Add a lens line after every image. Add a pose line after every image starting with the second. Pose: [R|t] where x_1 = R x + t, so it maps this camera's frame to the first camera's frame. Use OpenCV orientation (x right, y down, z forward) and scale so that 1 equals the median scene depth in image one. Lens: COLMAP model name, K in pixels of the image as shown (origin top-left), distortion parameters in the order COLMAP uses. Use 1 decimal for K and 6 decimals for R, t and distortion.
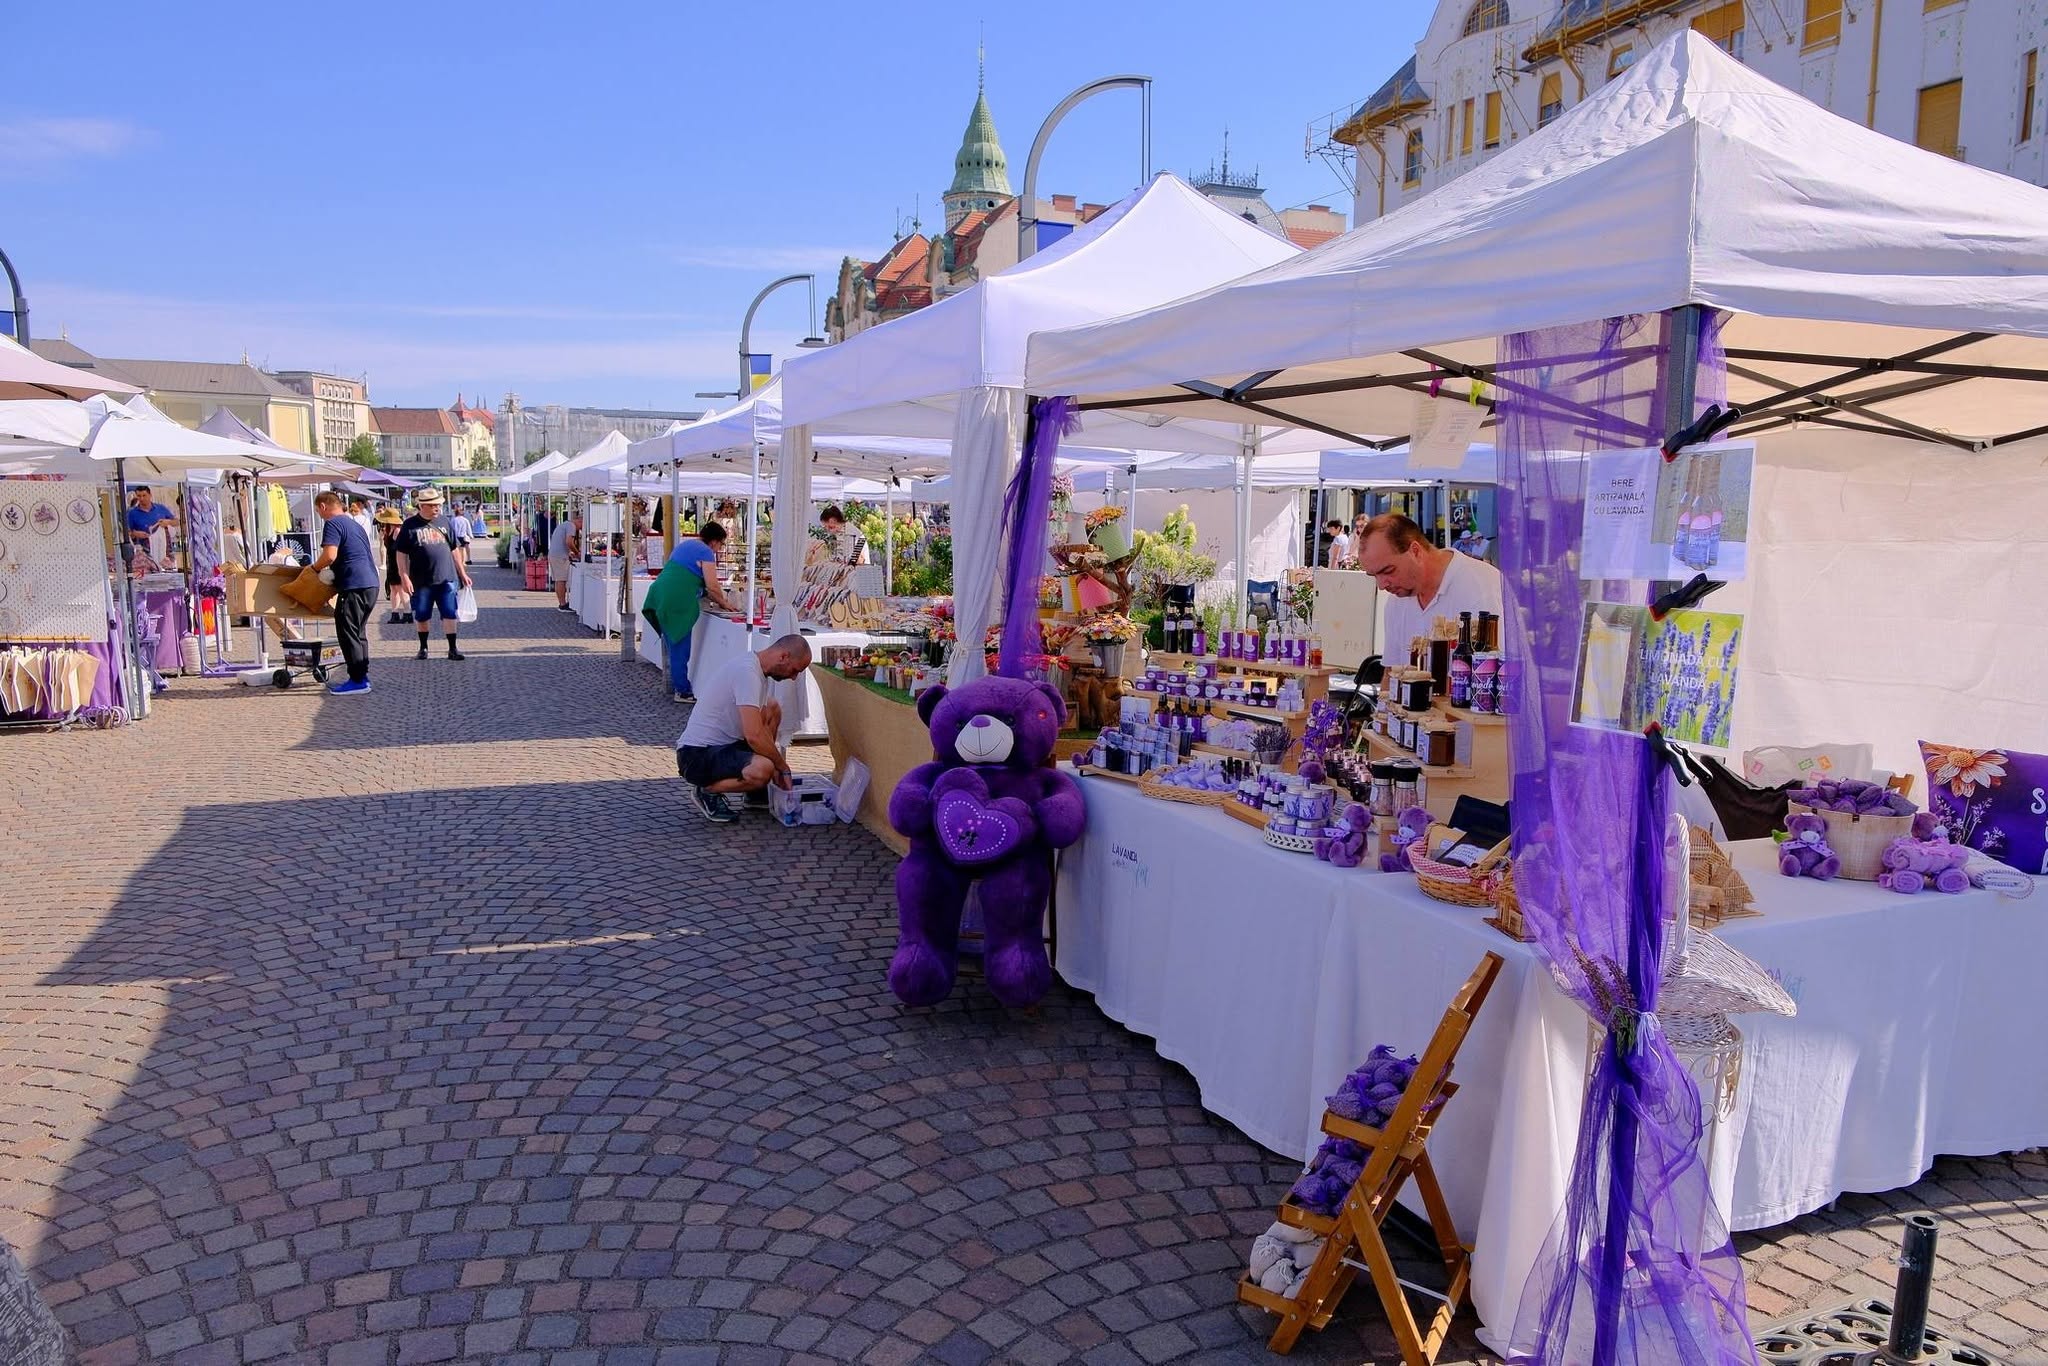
lens RADIAL K [[1390.7, 0, 1026.0], [0, 1390.7, 697.6], [0, 0, 1]] dist [-0.039297, 0.034702]
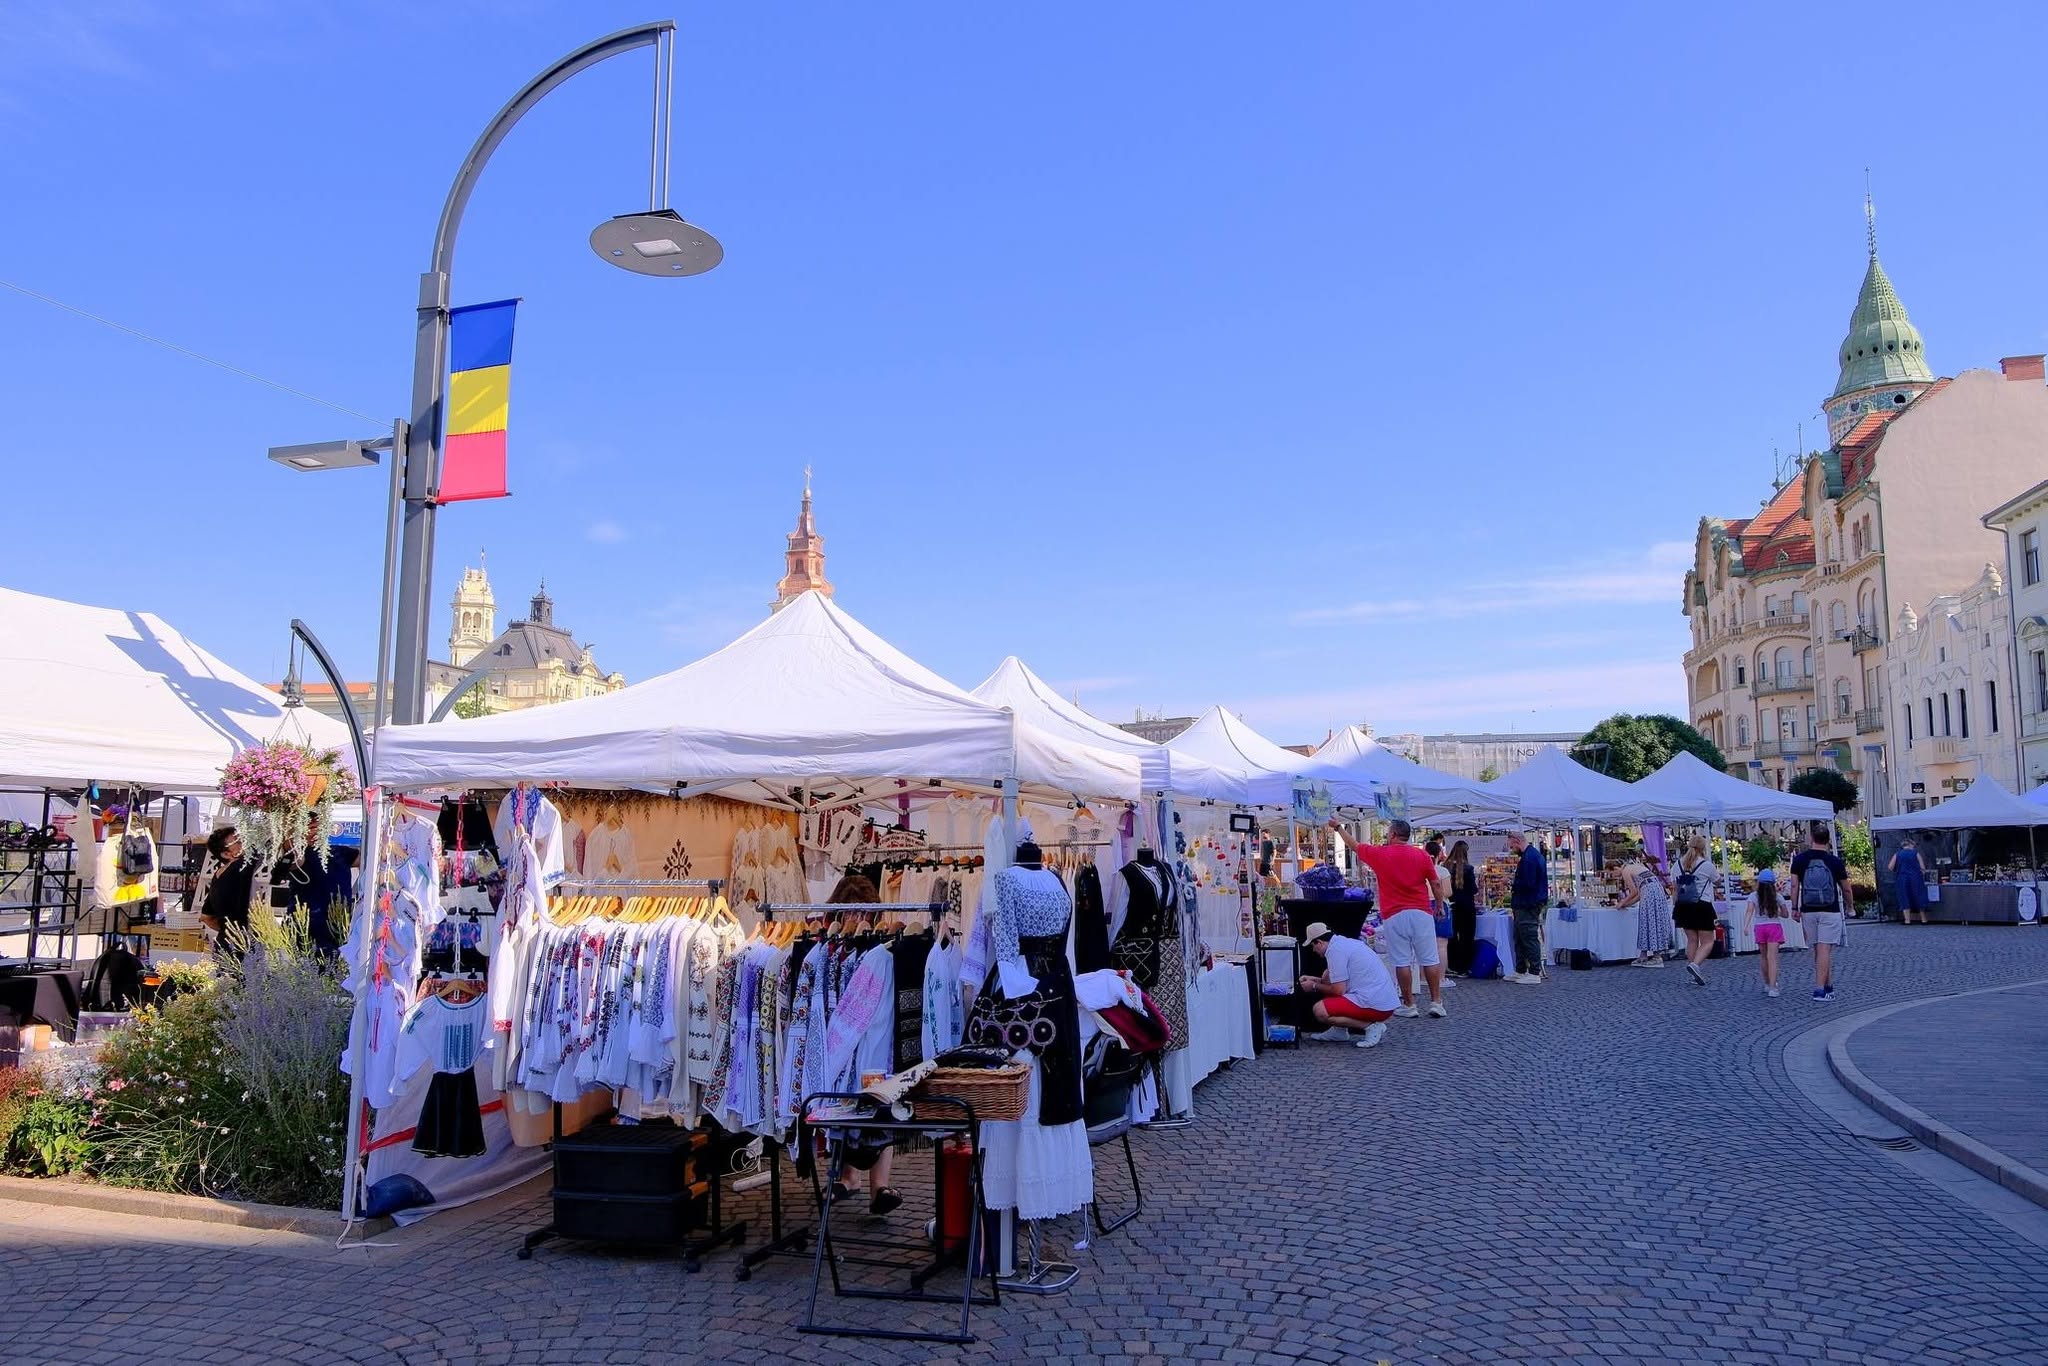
lens RADIAL K [[1390.7, 0, 1026.0], [0, 1390.7, 697.6], [0, 0, 1]] dist [-0.039297, 0.034702]
pose [[0.803870, -0.076098, -0.589917, 0.020044], [-0.067681, 0.973638, -0.217825, -0.030260], [0.590942, 0.215029, 0.777528, 0.250055]]
